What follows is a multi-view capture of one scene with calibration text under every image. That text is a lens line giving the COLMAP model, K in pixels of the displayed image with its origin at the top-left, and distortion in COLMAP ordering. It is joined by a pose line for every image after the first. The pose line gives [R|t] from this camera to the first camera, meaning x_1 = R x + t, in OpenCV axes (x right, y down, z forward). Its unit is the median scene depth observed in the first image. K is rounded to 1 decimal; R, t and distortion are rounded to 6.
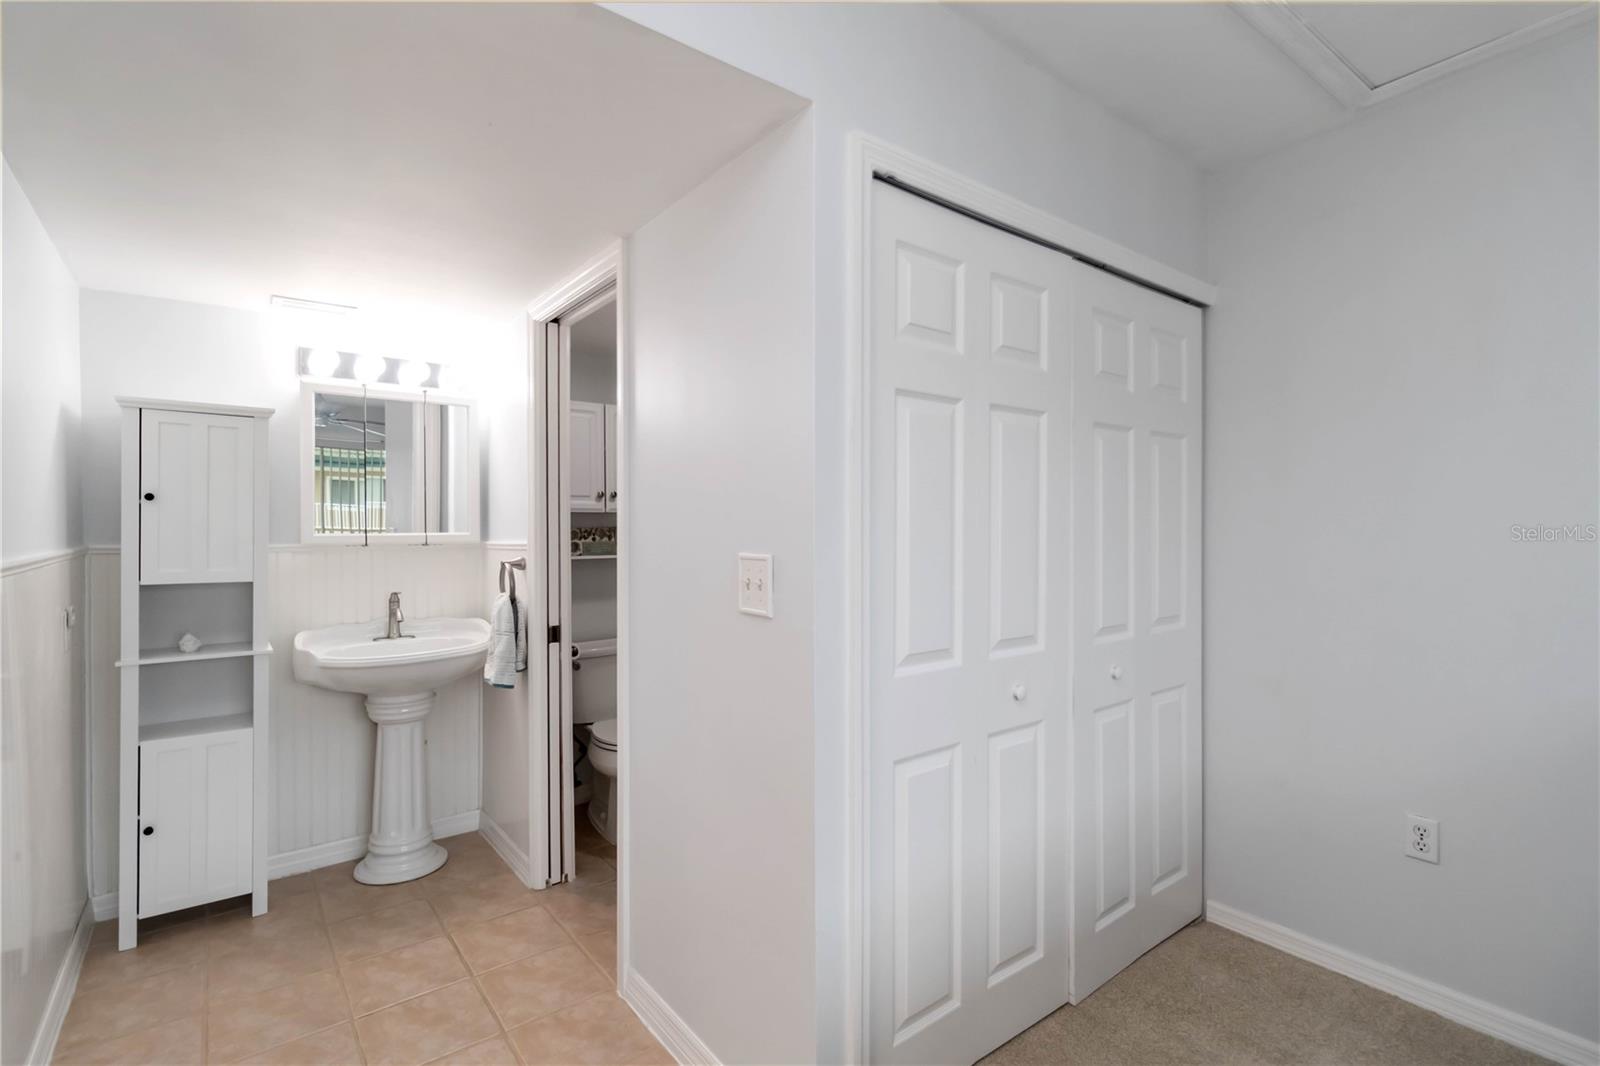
lens RADIAL K [[749.5, 0, 800.0], [0, 749.5, 533.0], [0, 0, 1]] dist [-0.001684, 0.000121]
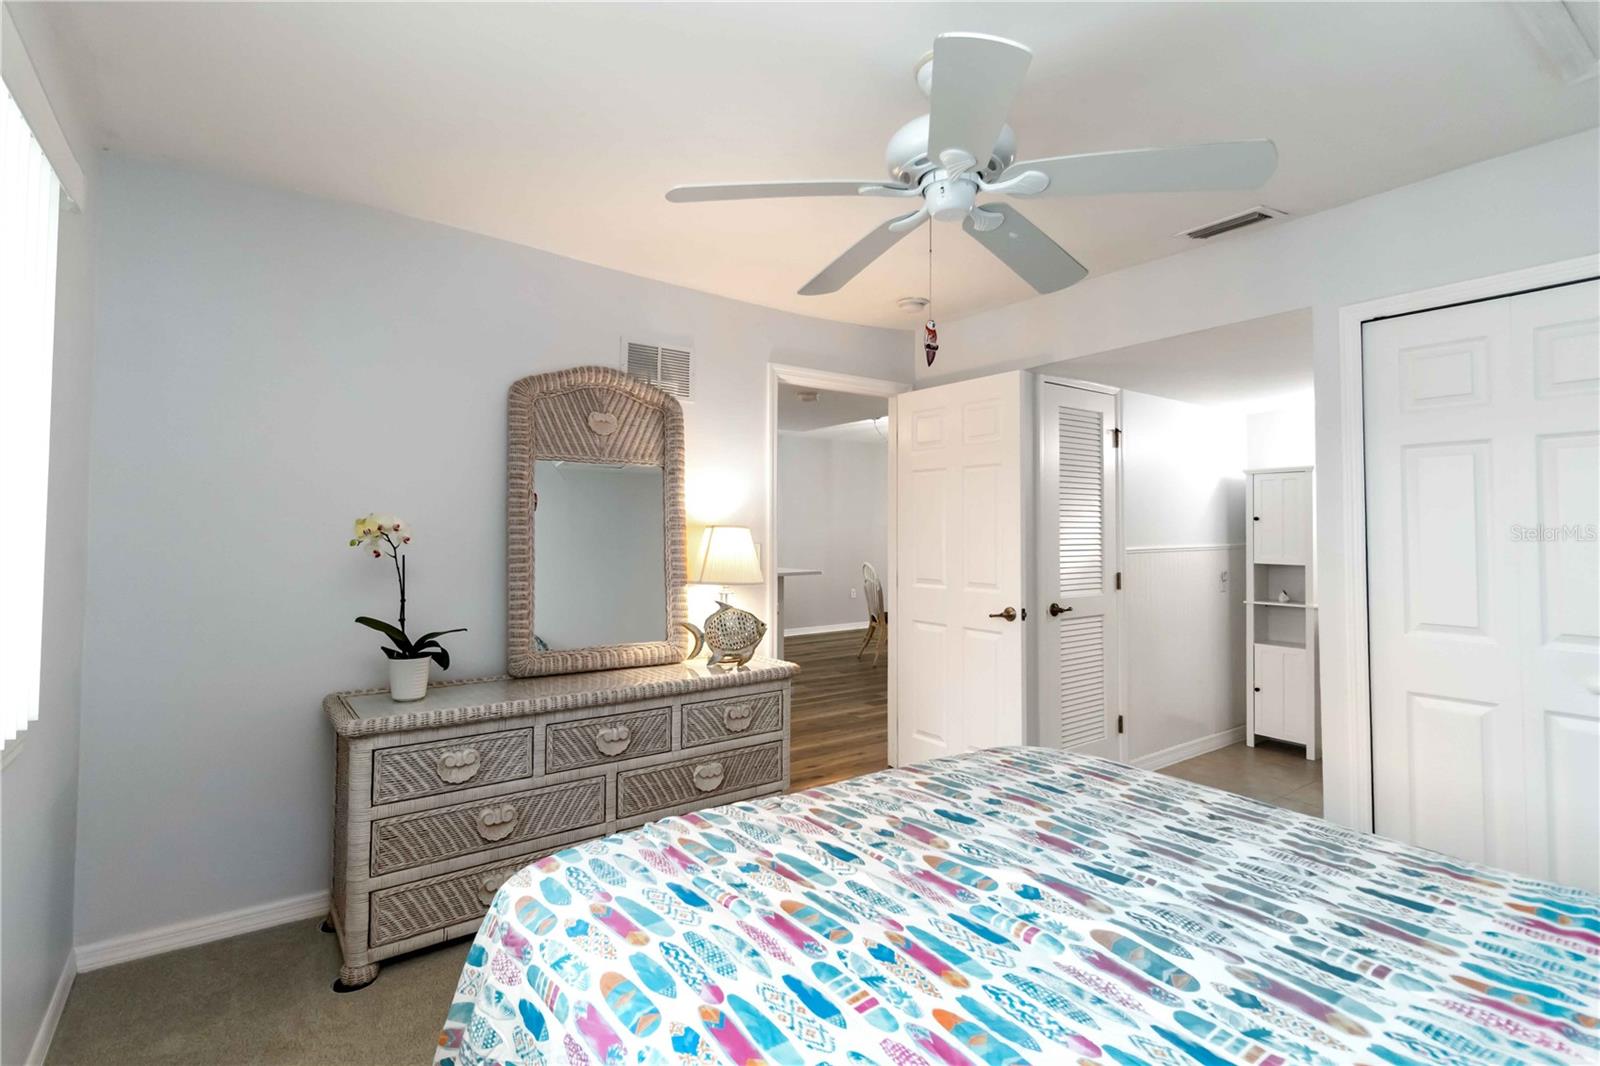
lens RADIAL K [[749.5, 0, 800.0], [0, 749.5, 533.0], [0, 0, 1]] dist [-0.001684, 0.000121]
pose [[-0.038863, 0.000680, -0.999244, 3.129027], [-0.002382, 0.999997, 0.000773, -0.026356], [0.999242, 0.002410, -0.038861, -0.319460]]
